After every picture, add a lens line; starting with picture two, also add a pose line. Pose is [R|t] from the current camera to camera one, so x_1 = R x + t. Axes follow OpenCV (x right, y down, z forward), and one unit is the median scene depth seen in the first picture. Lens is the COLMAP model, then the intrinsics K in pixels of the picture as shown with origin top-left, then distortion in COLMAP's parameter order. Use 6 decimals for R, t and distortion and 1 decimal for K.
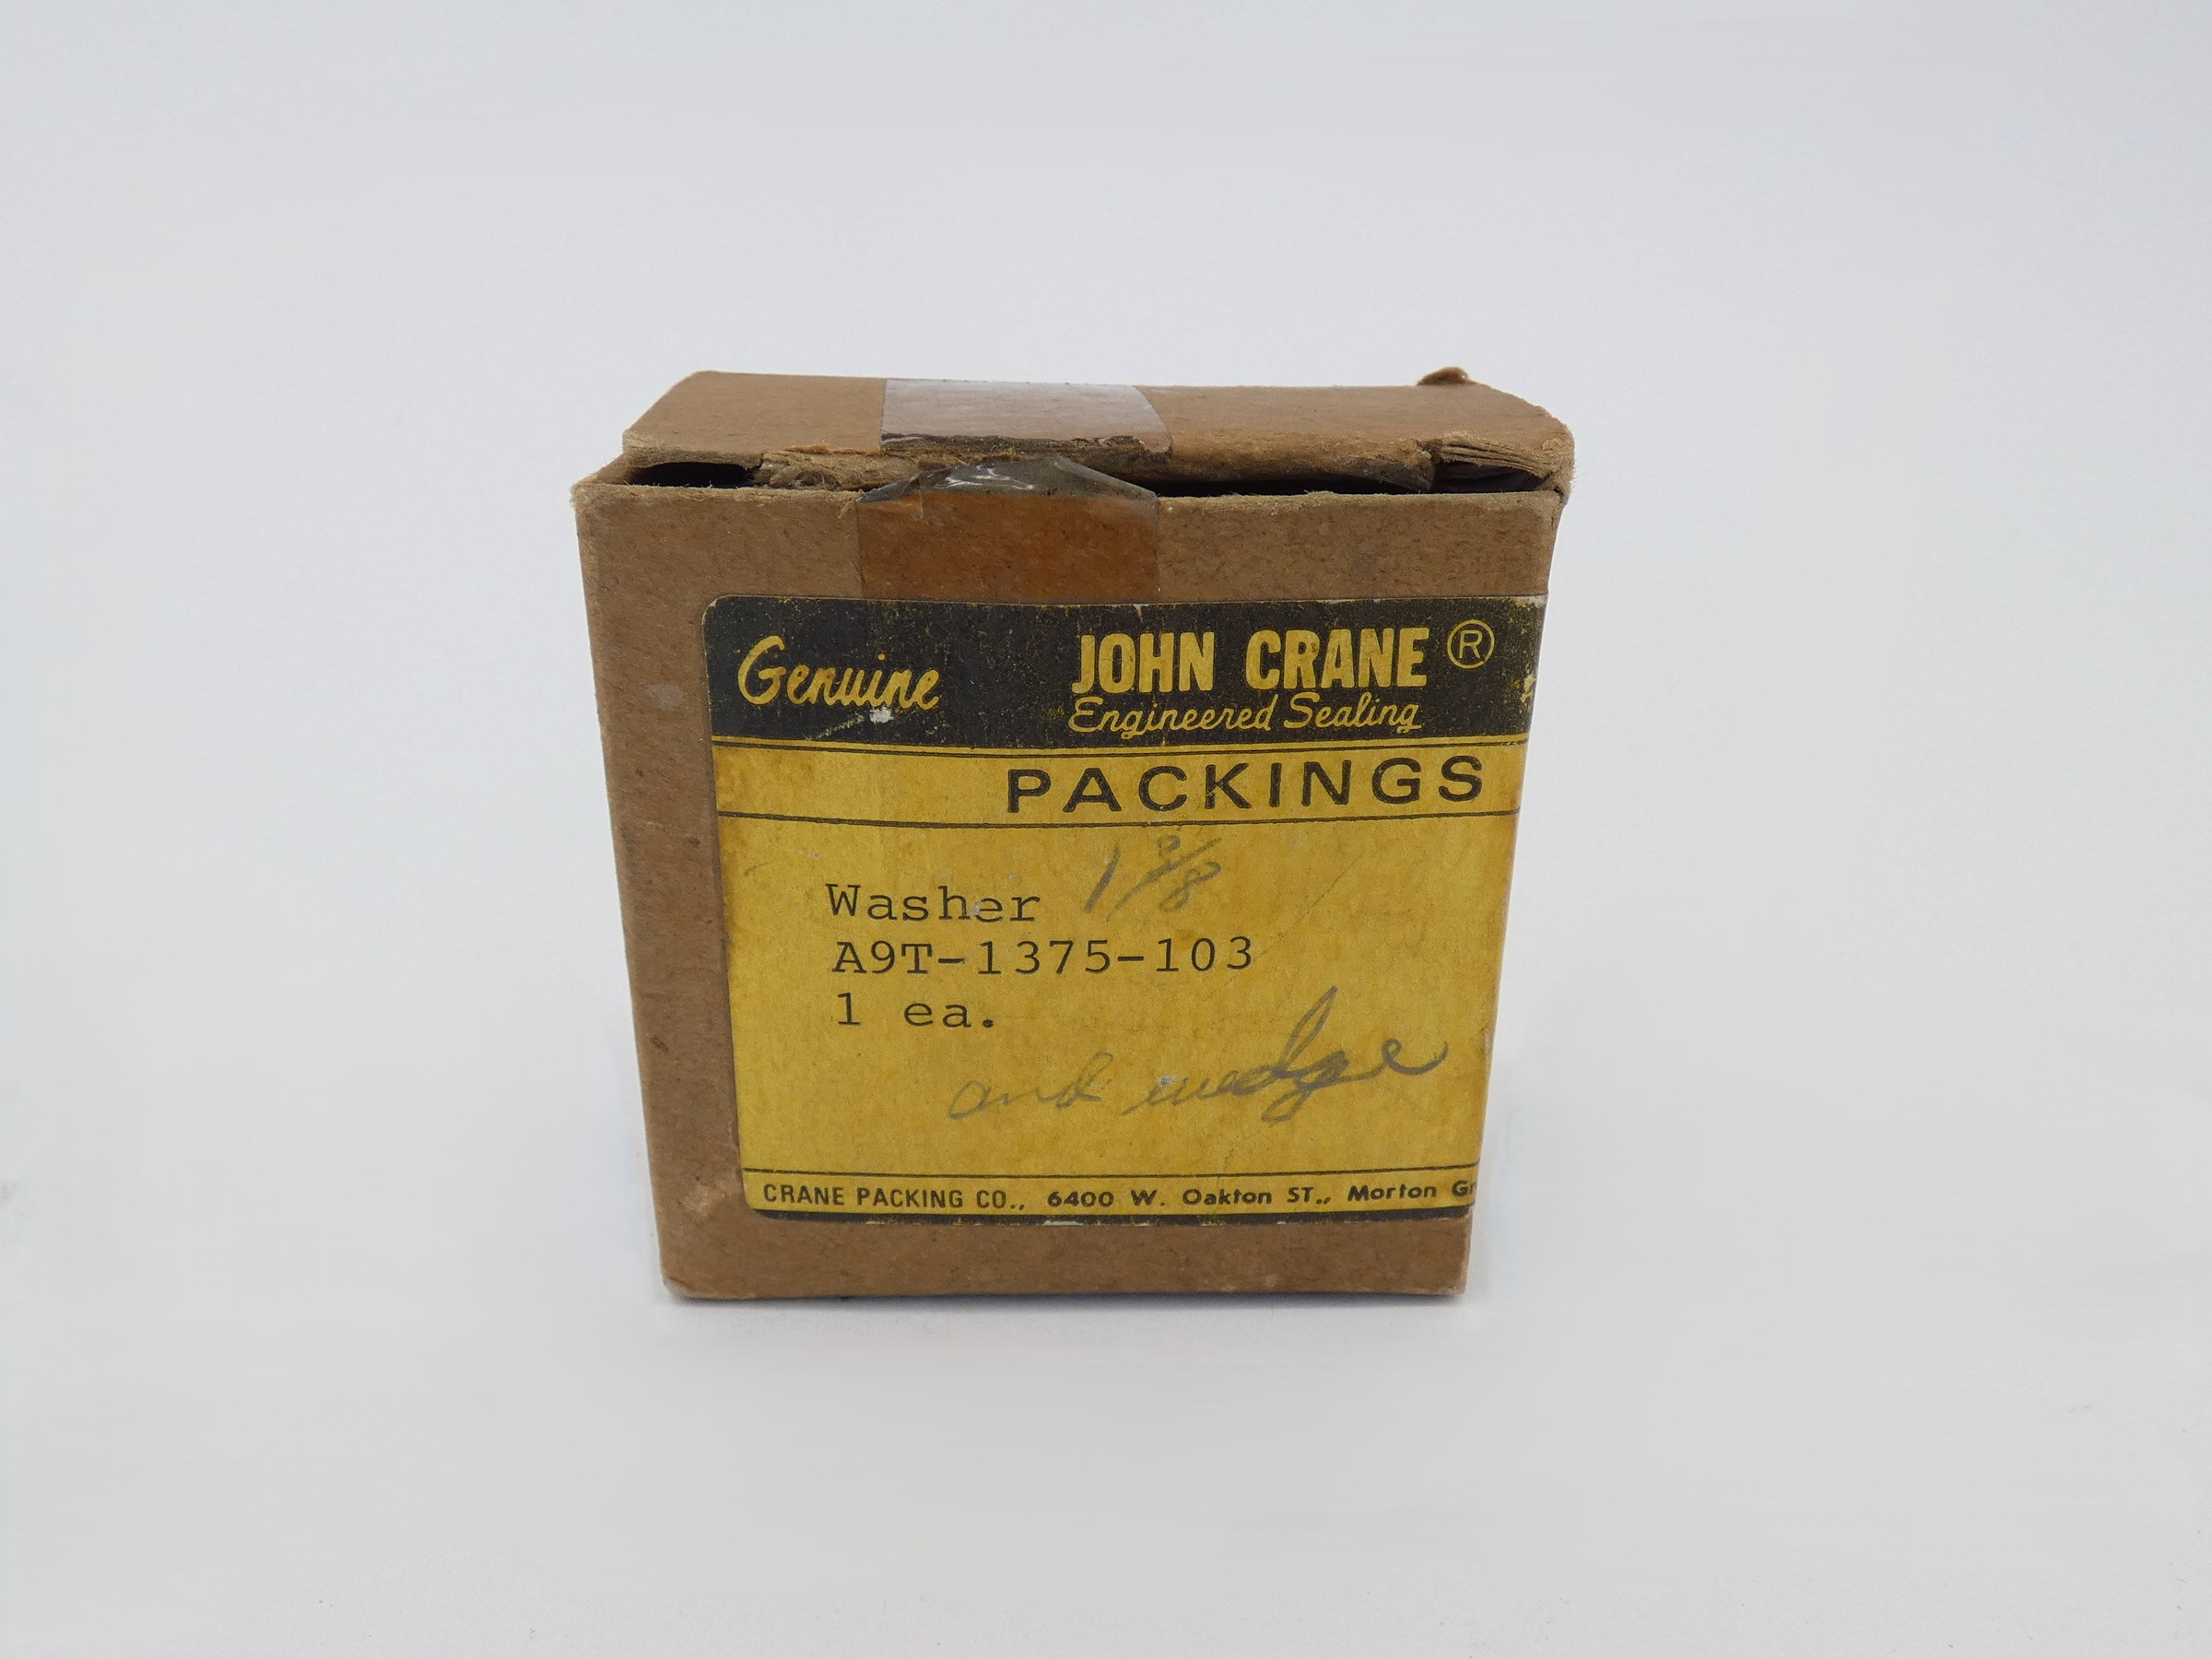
lens RADIAL K [[1565.0, 0, 1111.9], [0, 1565.0, 837.3], [0, 0, 1]] dist [0.009118, 0.002596]
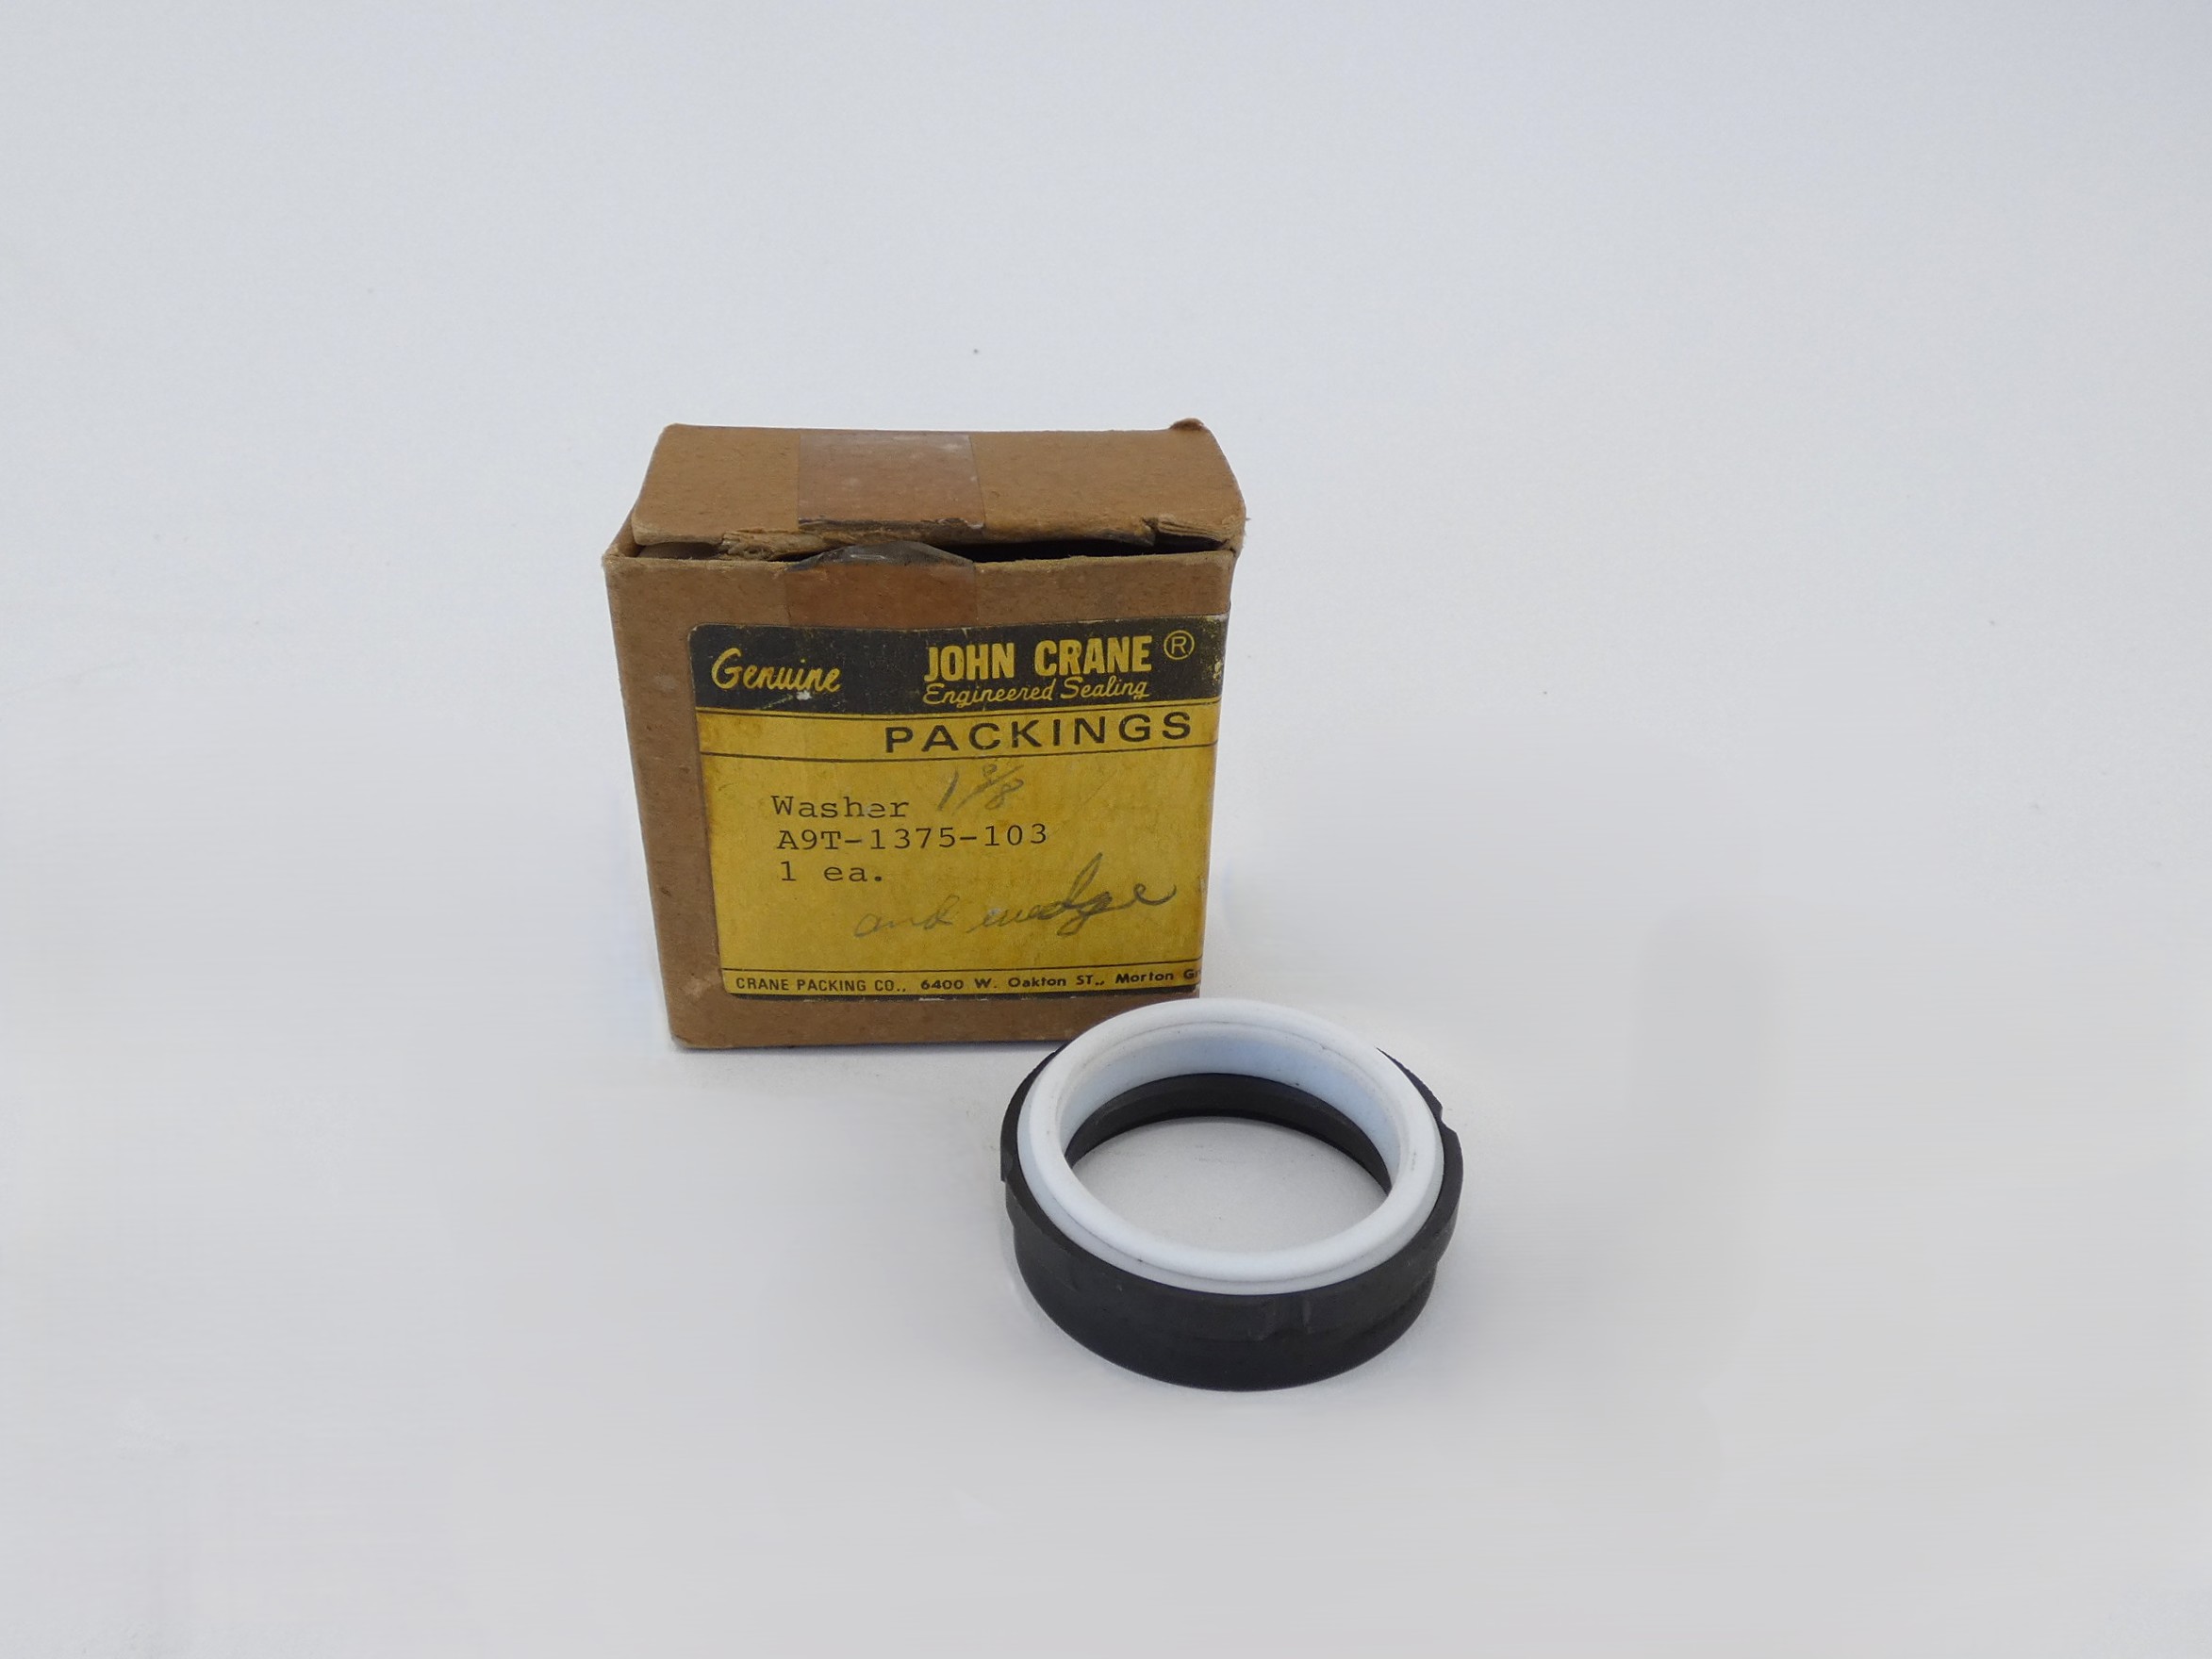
lens RADIAL K [[1564.8, 0, 1099.5], [0, 1564.8, 825.6], [0, 0, 1]] dist [0.009118, 0.002596]
pose [[0.999183, -0.006997, 0.039801, 0.083172], [0.000469, 0.986835, 0.161727, -0.193843], [-0.040409, -0.161576, 0.986033, -0.564929]]
